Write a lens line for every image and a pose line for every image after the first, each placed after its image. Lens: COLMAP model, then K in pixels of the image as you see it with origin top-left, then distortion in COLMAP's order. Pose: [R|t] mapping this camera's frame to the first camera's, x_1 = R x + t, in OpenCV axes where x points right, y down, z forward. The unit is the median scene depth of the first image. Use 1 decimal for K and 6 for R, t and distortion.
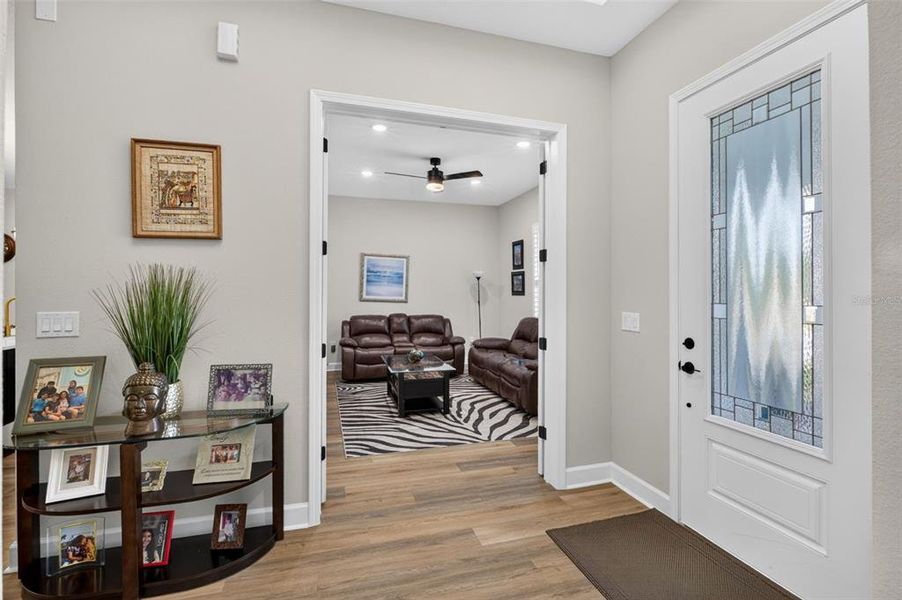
lens RADIAL K [[410.2, 0, 449.4], [0, 410.2, 294.9], [0, 0, 1]] dist [-0.010402, 0.002155]
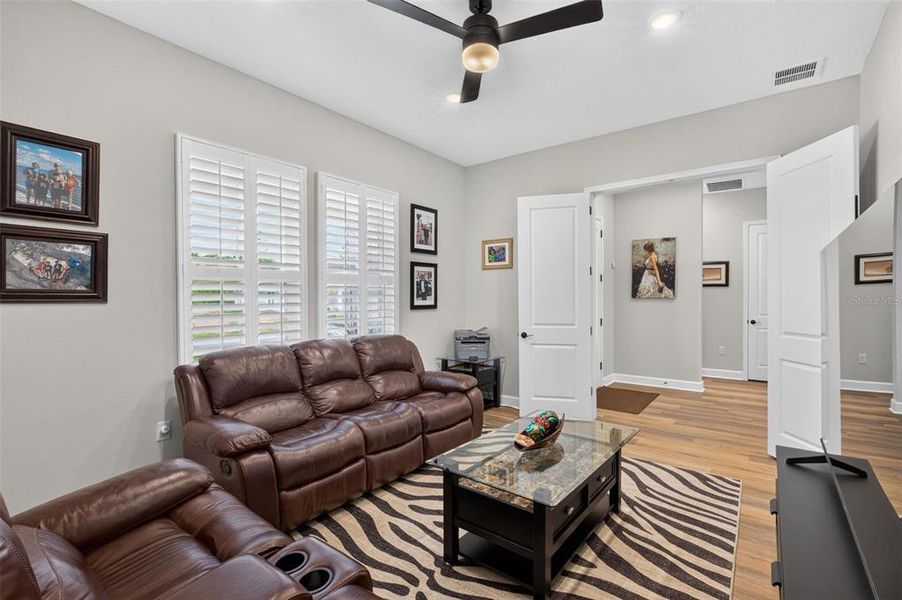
lens RADIAL K [[410.2, 0, 454.8], [0, 410.2, 296.8], [0, 0, 1]] dist [-0.010402, 0.002155]
pose [[-0.593106, 0.001000, 0.805124, -0.305695], [0.003079, 0.999995, 0.001026, -0.003556], [-0.805119, 0.003087, -0.593106, 1.037769]]
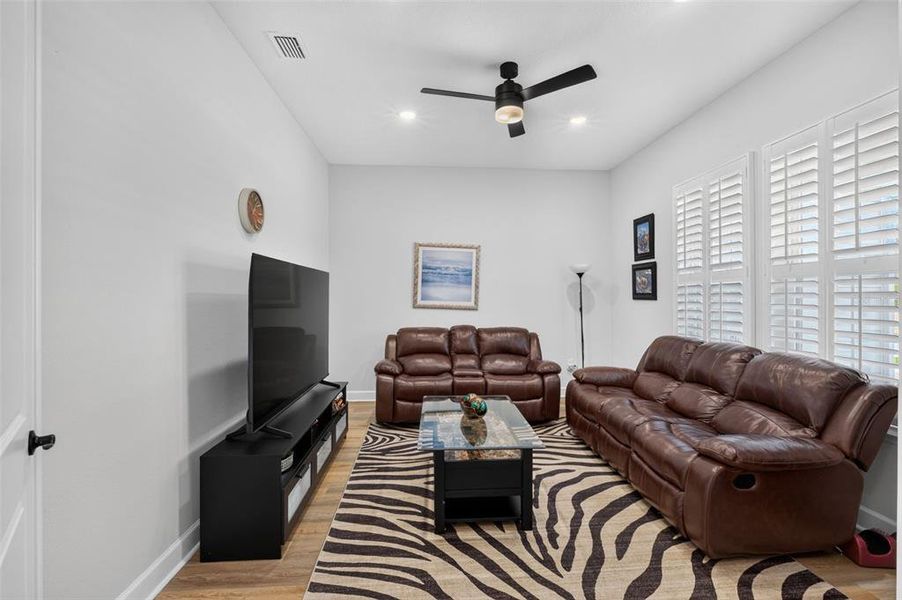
lens RADIAL K [[410.2, 0, 449.9], [0, 410.2, 298.4], [0, 0, 1]] dist [-0.010402, 0.002155]
pose [[0.976480, -0.001688, -0.215600, 0.006709], [0.001232, 0.999997, -0.002249, -0.000178], [0.215603, 0.001931, 0.976479, 0.331447]]
